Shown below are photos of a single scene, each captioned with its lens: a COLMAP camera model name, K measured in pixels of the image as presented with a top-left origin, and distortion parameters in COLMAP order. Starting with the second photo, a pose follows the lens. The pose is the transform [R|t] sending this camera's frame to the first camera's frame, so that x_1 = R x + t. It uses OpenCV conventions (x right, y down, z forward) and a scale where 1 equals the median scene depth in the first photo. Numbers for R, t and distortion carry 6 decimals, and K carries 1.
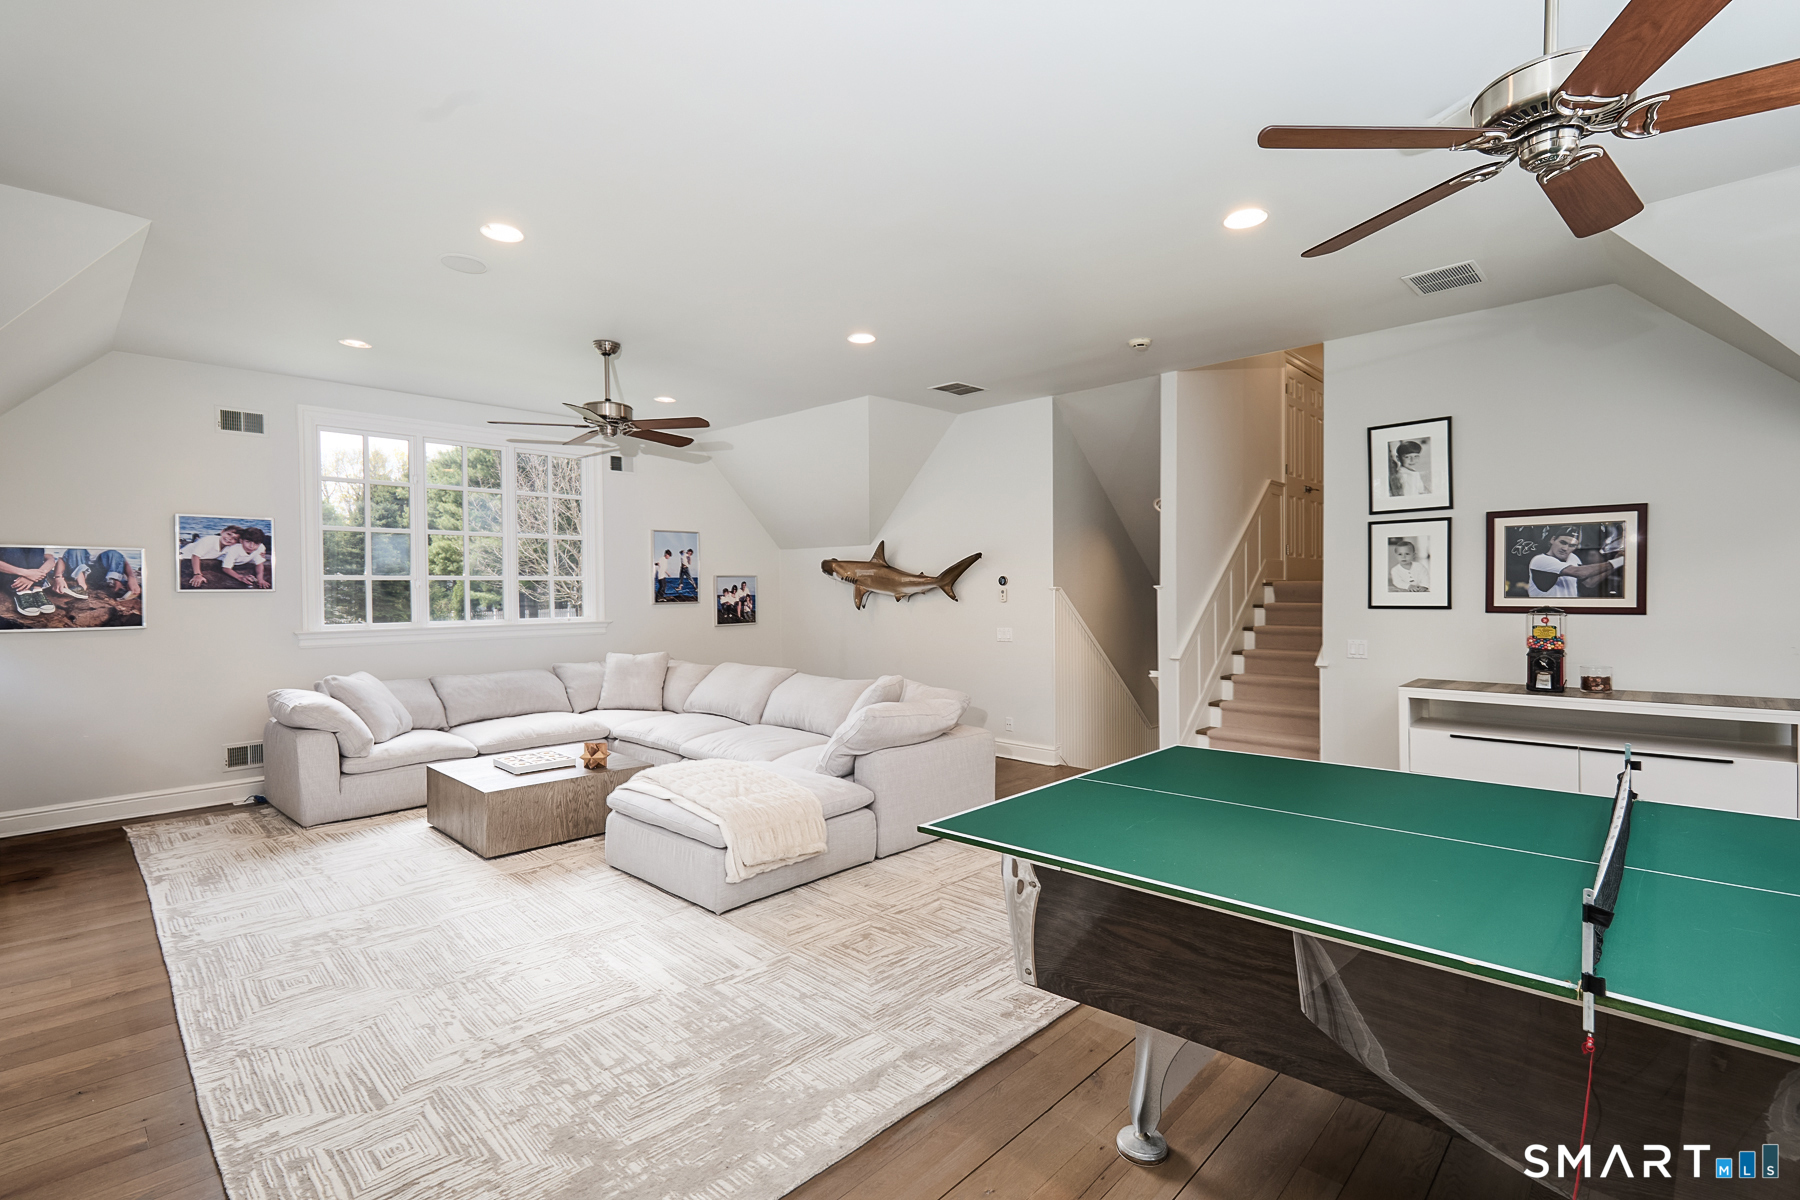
lens RADIAL K [[820.2, 0, 889.3], [0, 820.2, 598.0], [0, 0, 1]] dist [0.000199, 0.000367]
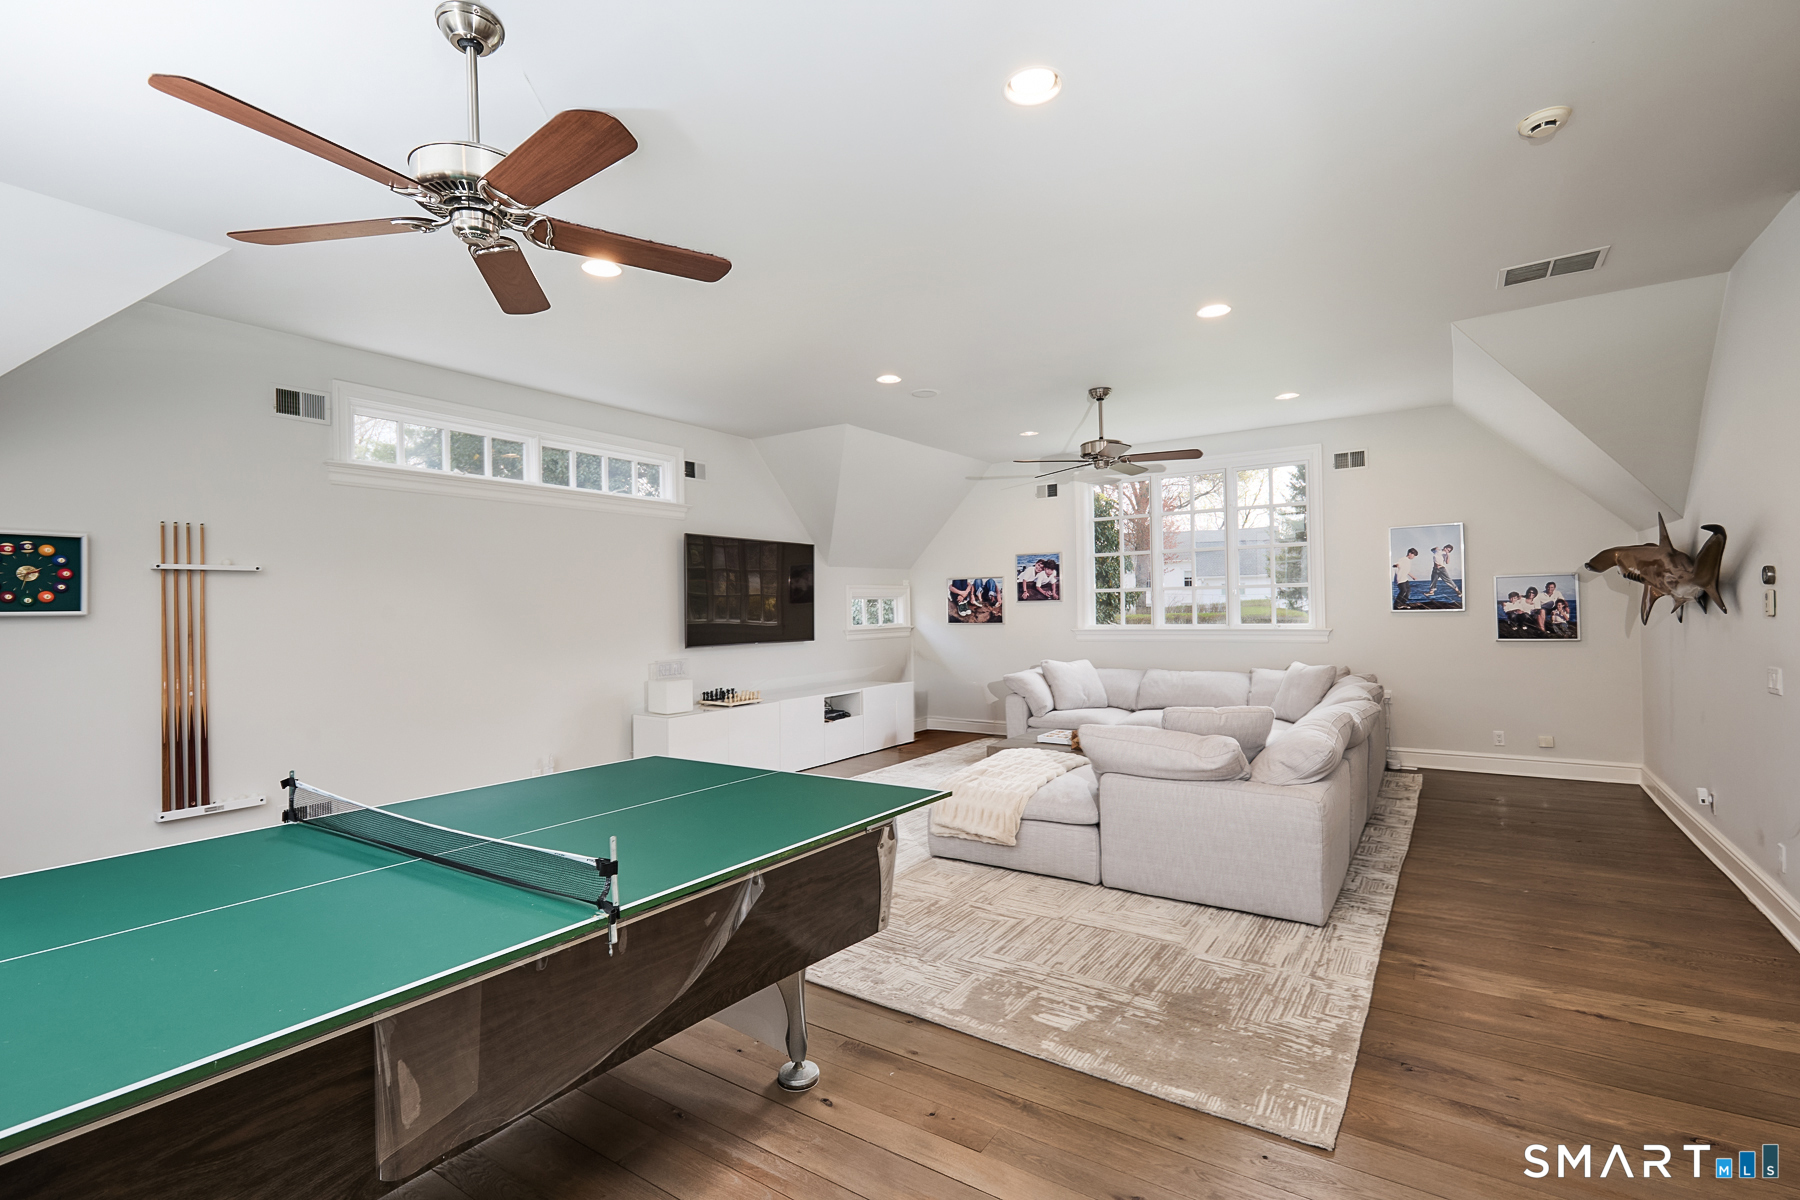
lens RADIAL K [[820.2, 0, 892.2], [0, 820.2, 604.2], [0, 0, 1]] dist [0.000199, 0.000367]
pose [[0.173334, 0.002449, -0.984860, 0.680235], [0.008252, 0.999958, 0.003939, -0.012094], [0.984829, -0.008810, 0.173307, 0.458792]]
